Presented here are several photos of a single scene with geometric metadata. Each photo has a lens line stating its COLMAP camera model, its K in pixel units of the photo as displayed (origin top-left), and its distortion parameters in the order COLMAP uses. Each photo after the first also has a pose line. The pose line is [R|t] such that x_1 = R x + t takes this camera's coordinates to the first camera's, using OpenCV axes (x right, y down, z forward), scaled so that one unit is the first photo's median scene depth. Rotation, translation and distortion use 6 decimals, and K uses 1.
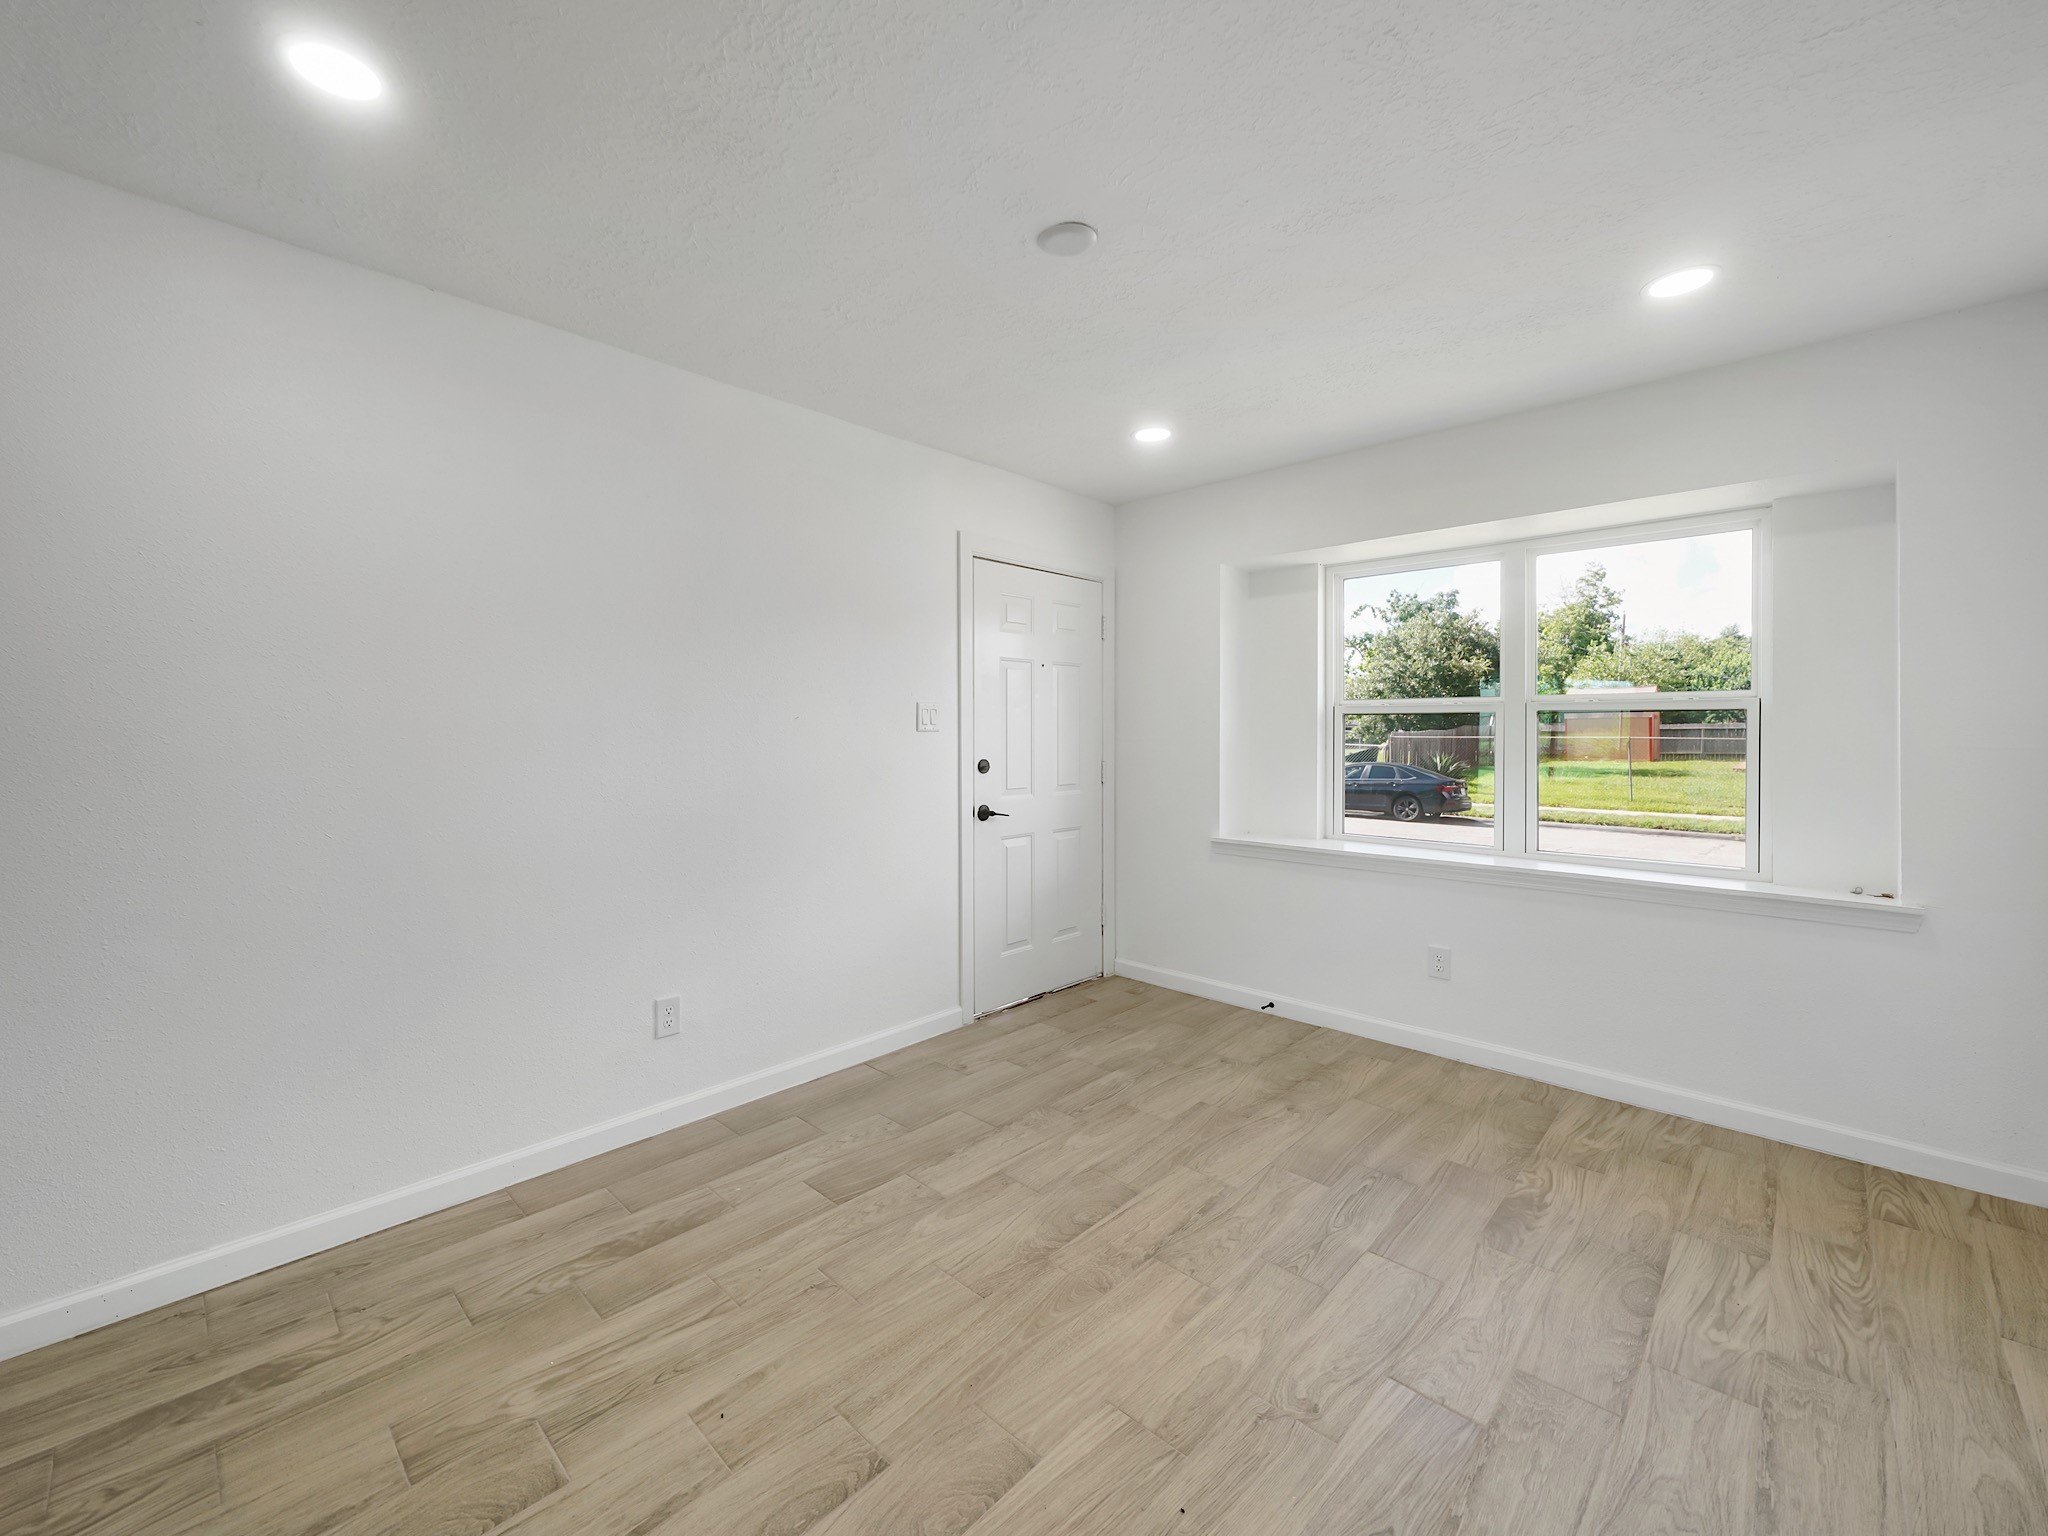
lens RADIAL K [[842.2, 0, 1010.8], [0, 842.2, 735.2], [0, 0, 1]] dist [-0.000766, -0.000820]
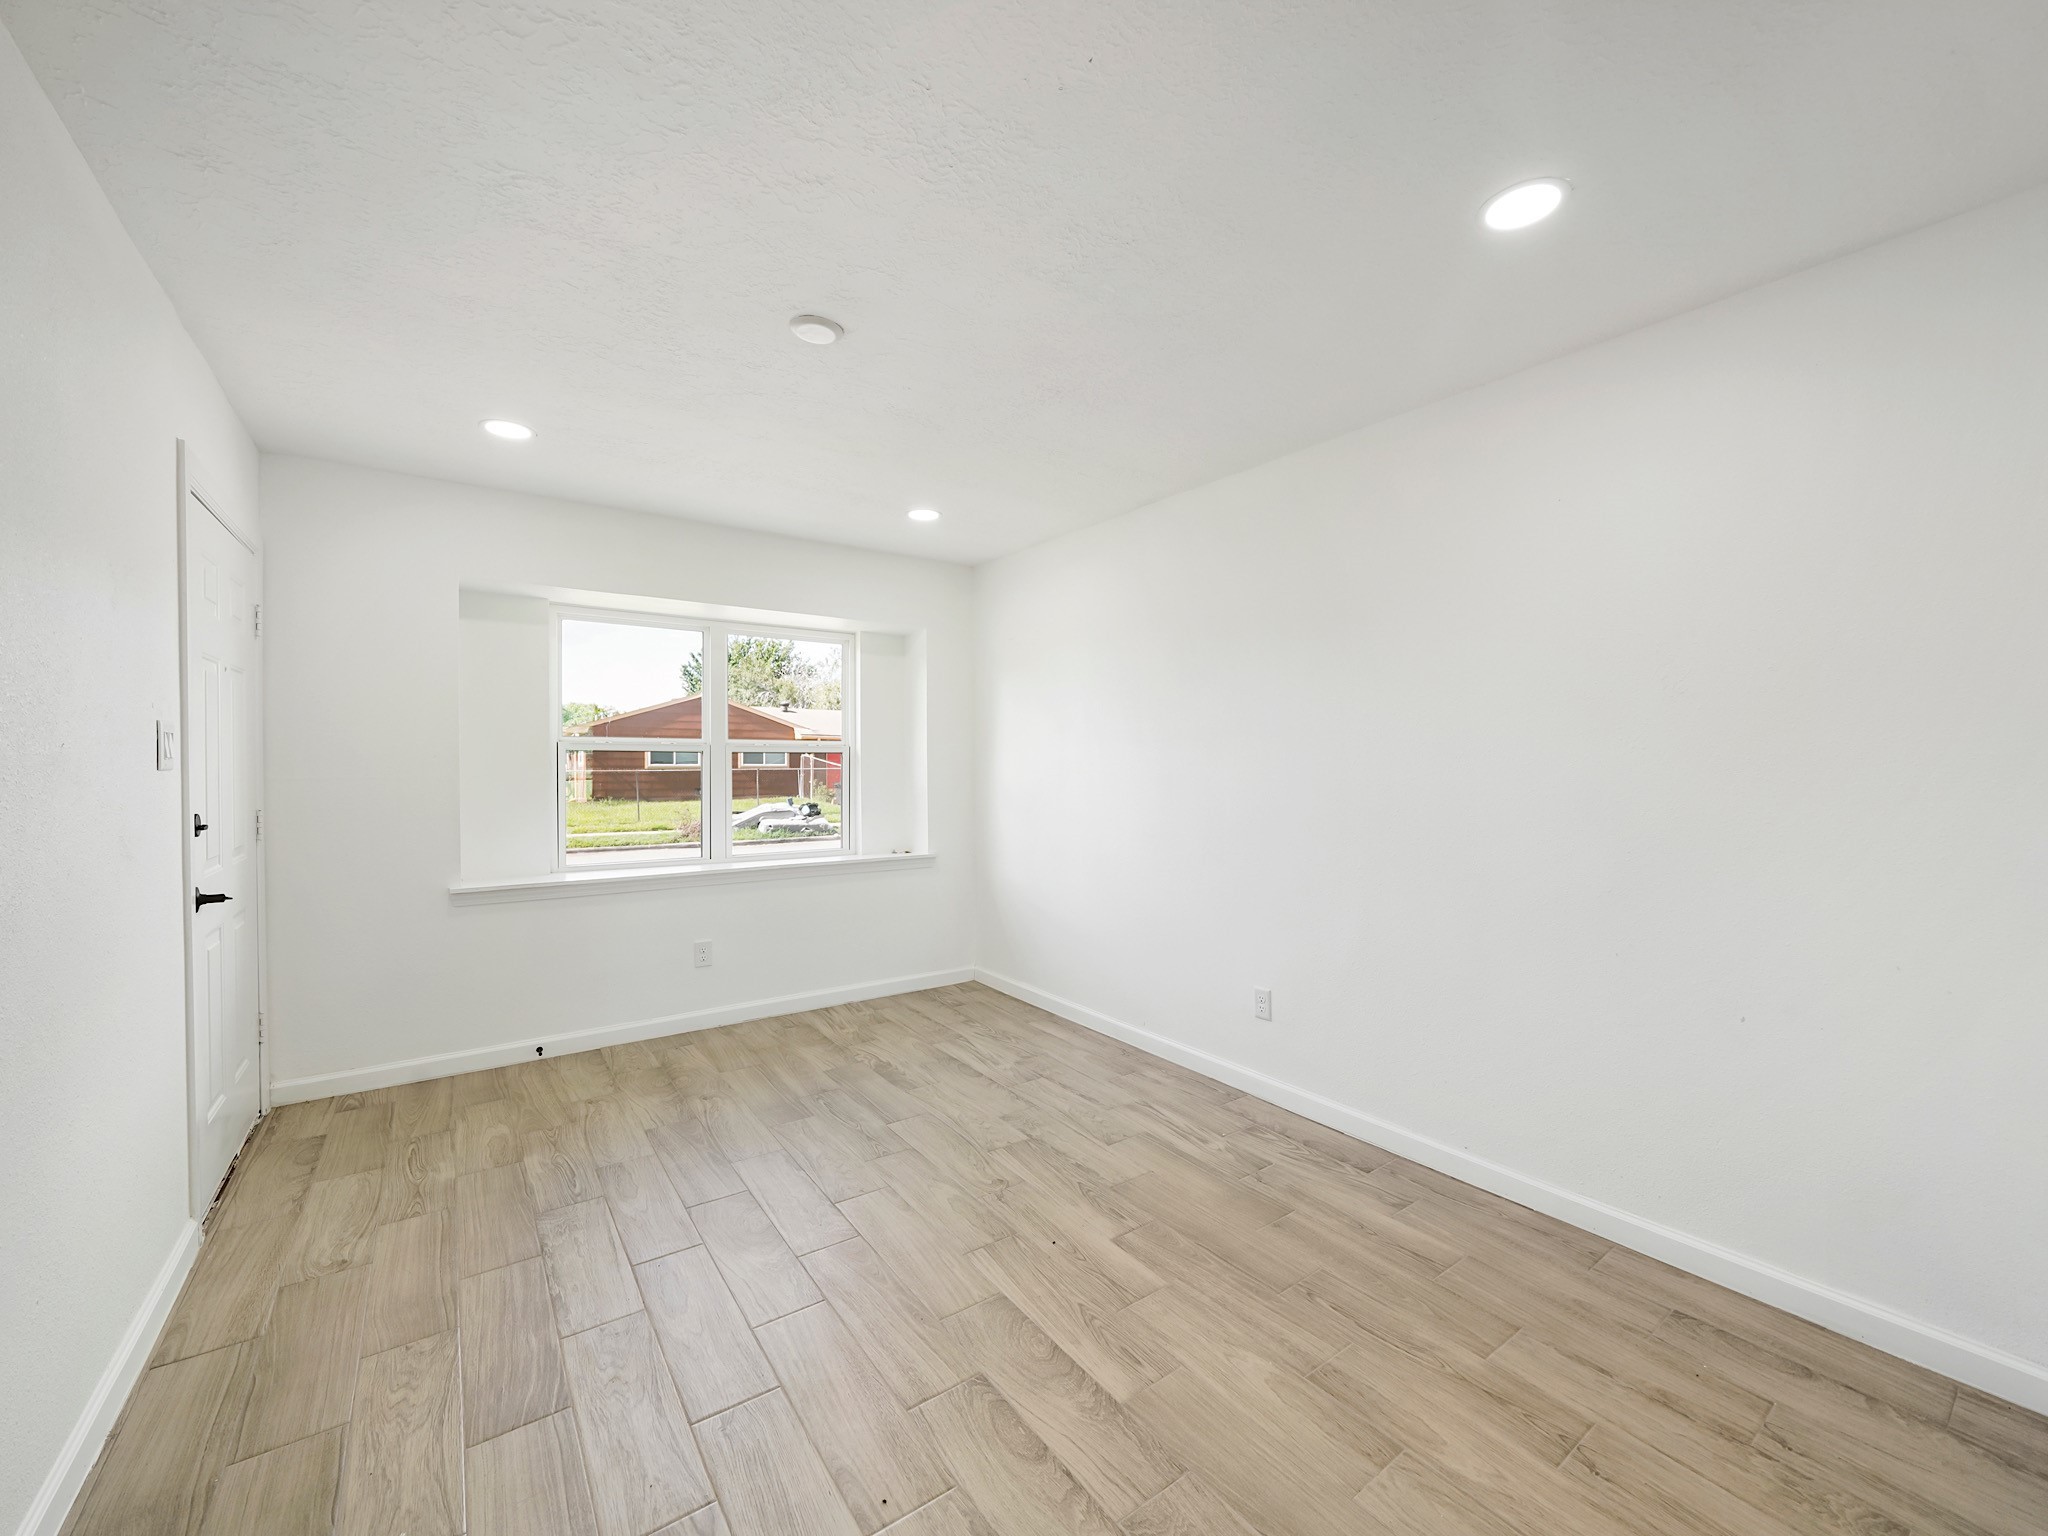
lens RADIAL K [[801.9, 0, 1027.5], [0, 801.9, 766.3], [0, 0, 1]] dist [-0.005122, -0.001134]
pose [[0.175862, -0.003394, 0.984409, -0.827009], [0.005216, 0.999983, 0.002516, -0.007850], [-0.984401, 0.004692, 0.175877, 0.475628]]
